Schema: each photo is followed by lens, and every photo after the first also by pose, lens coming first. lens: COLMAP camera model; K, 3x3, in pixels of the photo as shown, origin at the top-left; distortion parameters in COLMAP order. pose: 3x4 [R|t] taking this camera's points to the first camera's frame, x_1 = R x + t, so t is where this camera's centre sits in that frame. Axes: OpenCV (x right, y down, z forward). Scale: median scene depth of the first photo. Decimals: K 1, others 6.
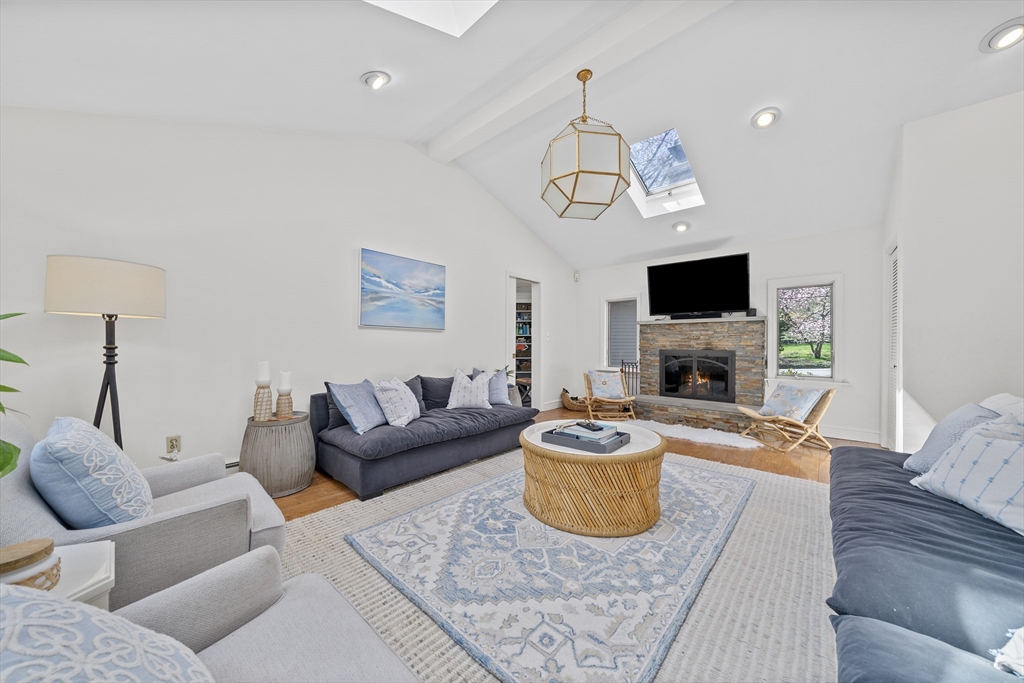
lens RADIAL K [[350.7, 0, 512.0], [0, 350.7, 341.7], [0, 0, 1]] dist [-0.010325, 0.000321]
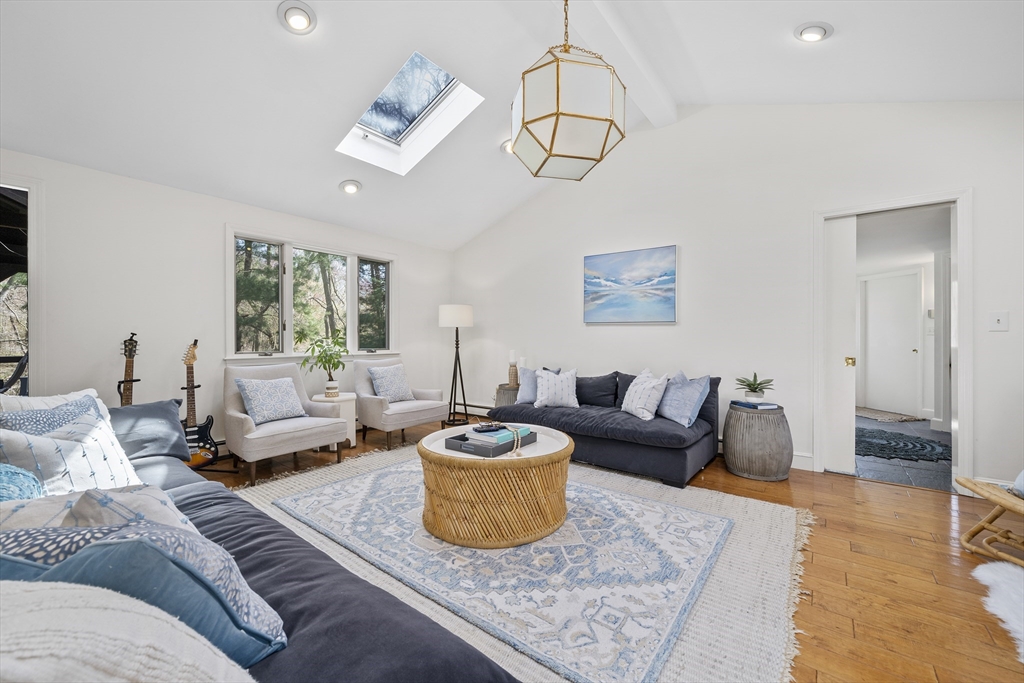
lens RADIAL K [[402.6, 0, 513.8], [0, 402.6, 338.4], [0, 0, 1]] dist [-0.003434, -0.000416]
pose [[0.075053, -0.000637, -0.997179, 1.216812], [0.006356, 0.999980, -0.000161, 0.002914], [0.997159, -0.006326, 0.075056, 0.924724]]
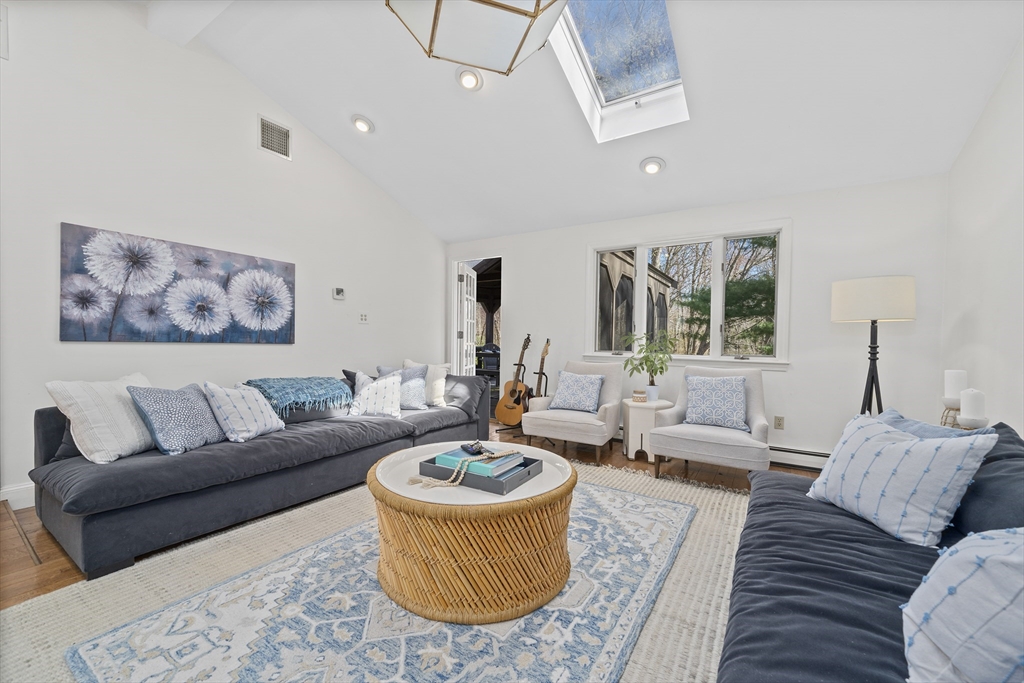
lens RADIAL K [[402.6, 0, 515.4], [0, 402.6, 347.3], [0, 0, 1]] dist [-0.003434, -0.000416]
pose [[-0.984242, -0.013582, -0.176305, 0.275644], [-0.016454, 0.999755, 0.014834, 0.014932], [0.176060, 0.017501, -0.984224, 1.718196]]
